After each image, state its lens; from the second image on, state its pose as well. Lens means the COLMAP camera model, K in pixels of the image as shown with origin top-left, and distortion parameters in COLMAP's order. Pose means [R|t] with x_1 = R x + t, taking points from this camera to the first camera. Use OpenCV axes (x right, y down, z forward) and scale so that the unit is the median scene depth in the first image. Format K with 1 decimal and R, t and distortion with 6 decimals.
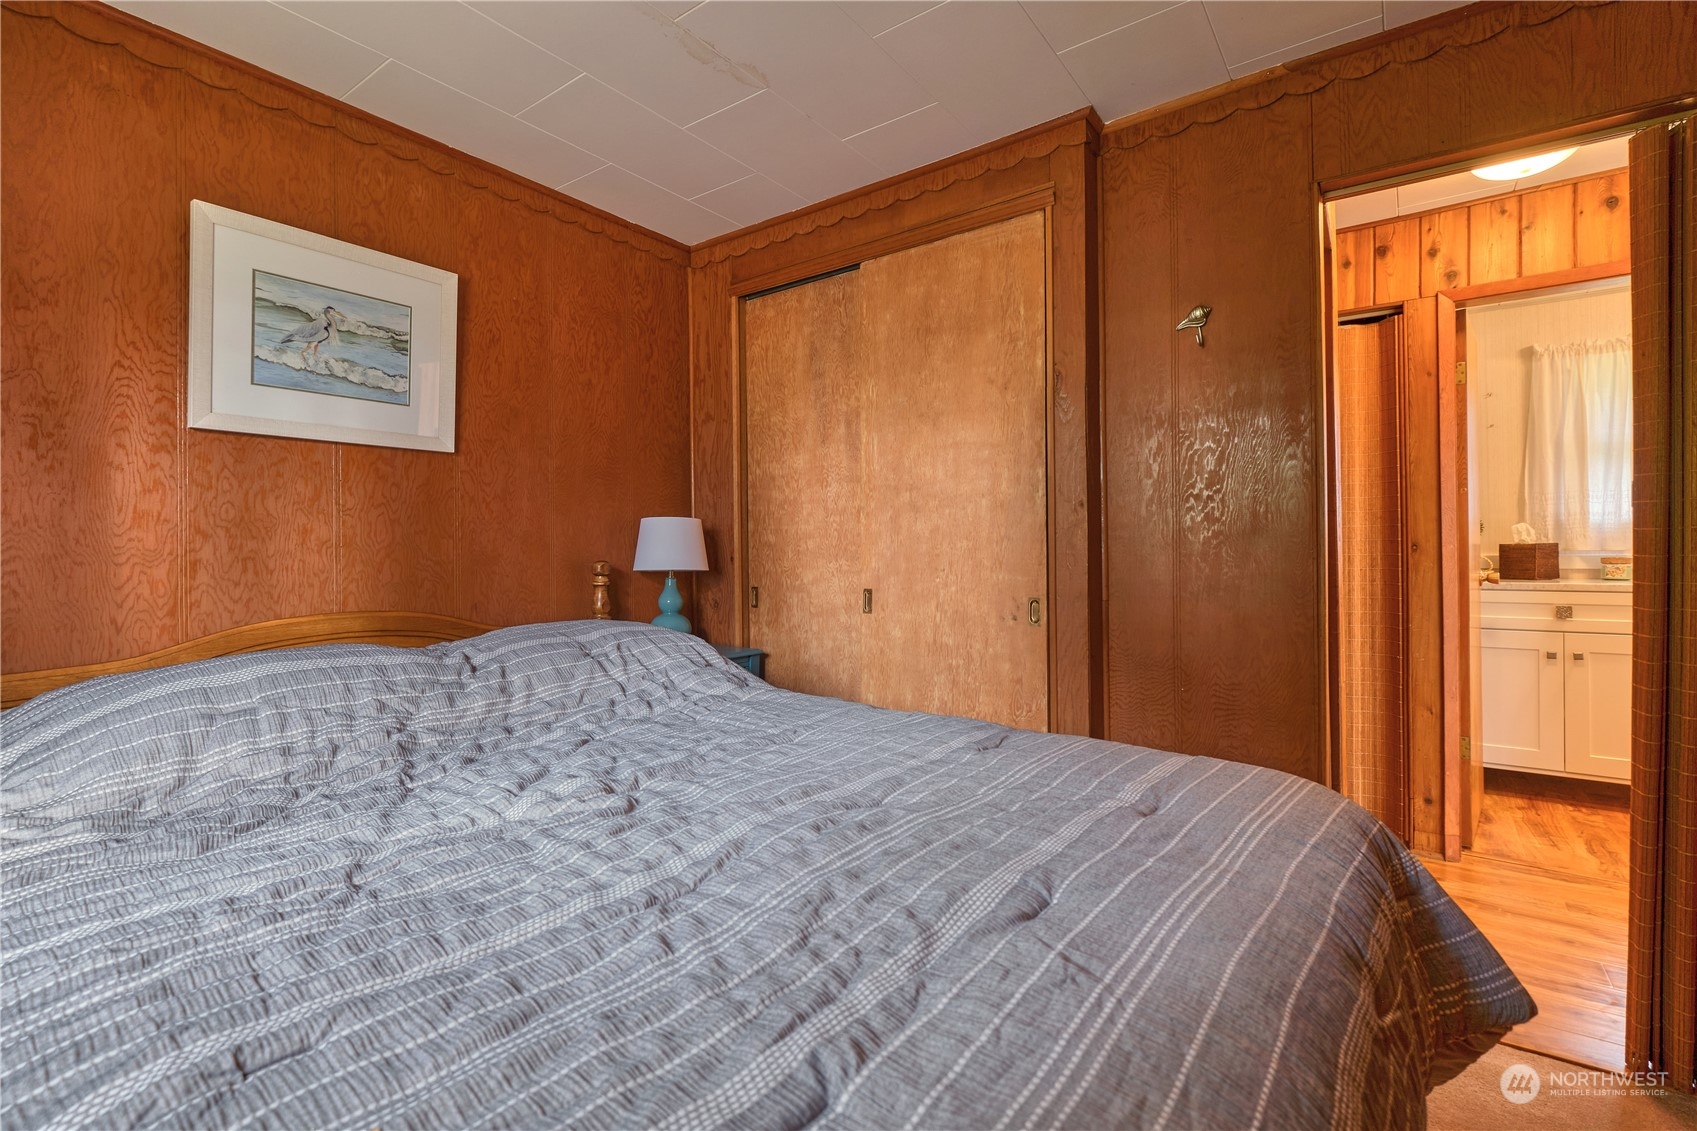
lens RADIAL K [[760.4, 0, 868.7], [0, 760.4, 529.4], [0, 0, 1]] dist [-0.000399, -0.000288]
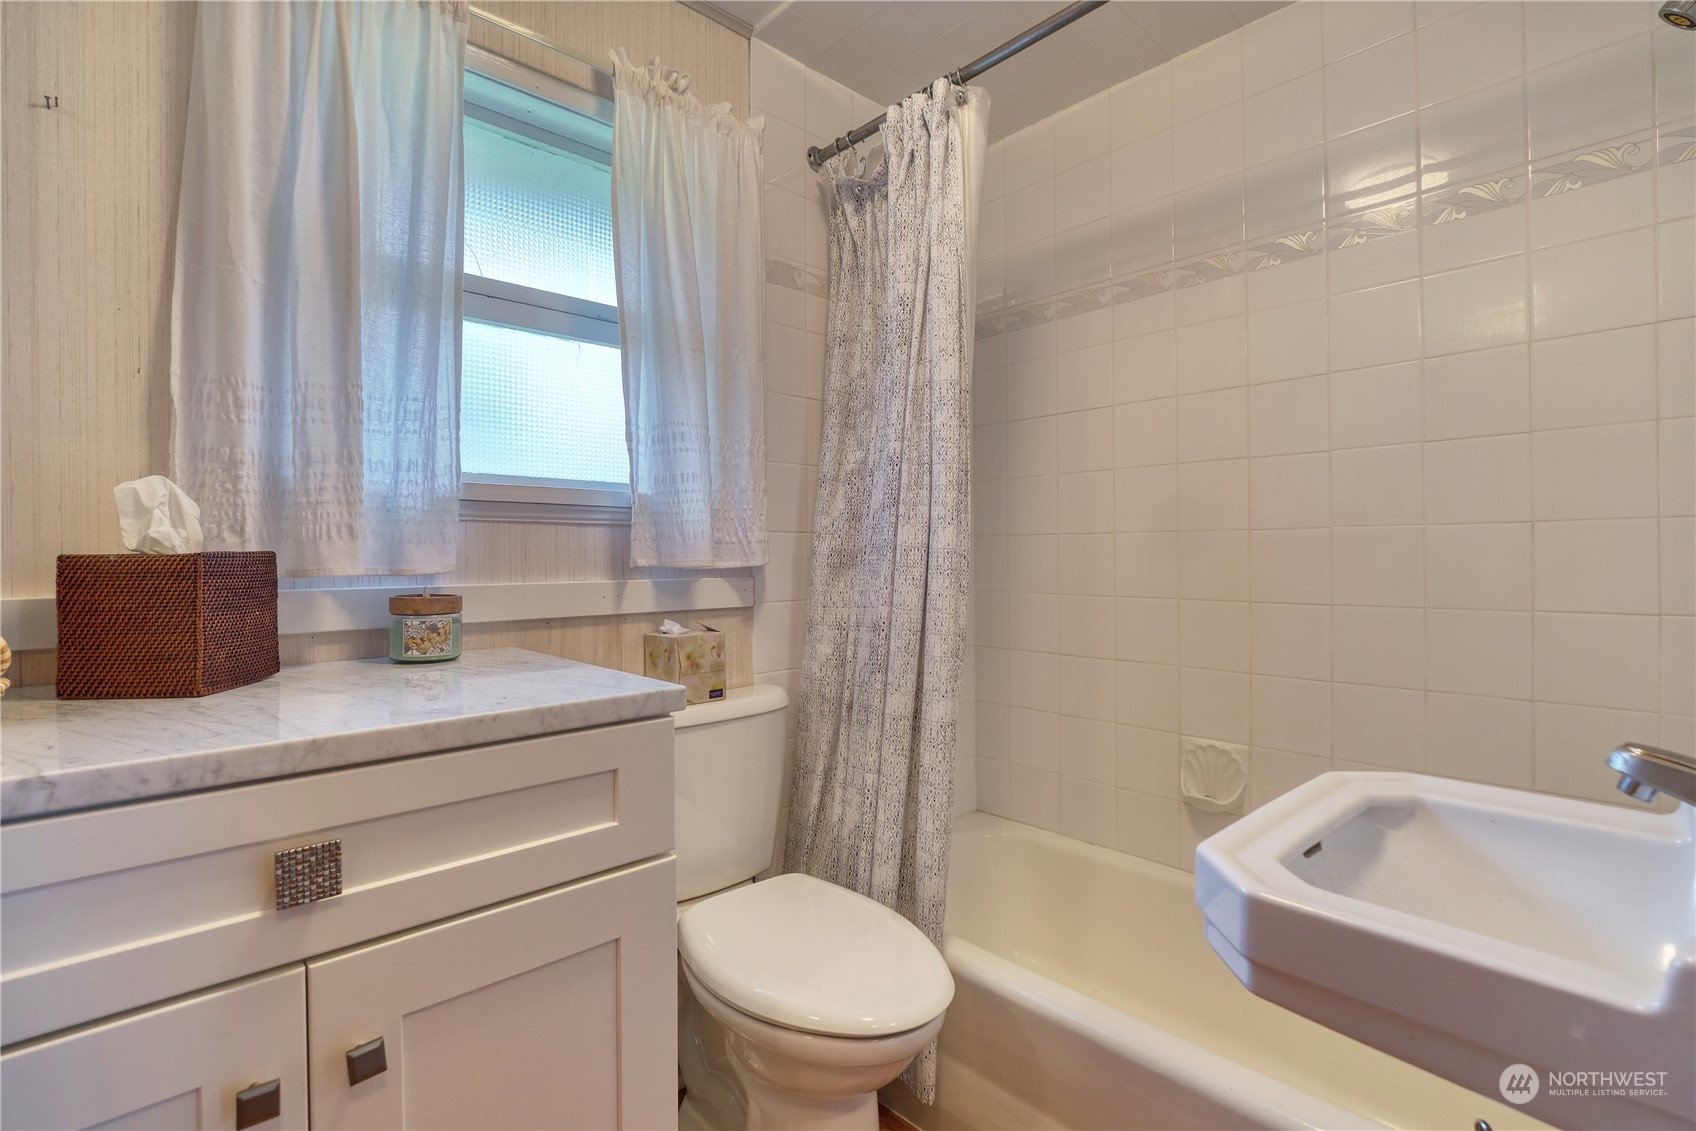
lens RADIAL K [[778.2, 0, 844.9], [0, 778.2, 565.7], [0, 0, 1]] dist [-0.031317, 0.002693]
pose [[0.186296, -0.001010, 0.982493, 0.653299], [-0.006176, 0.999979, 0.002199, 0.021314], [-0.982474, -0.006477, 0.186286, 0.723508]]
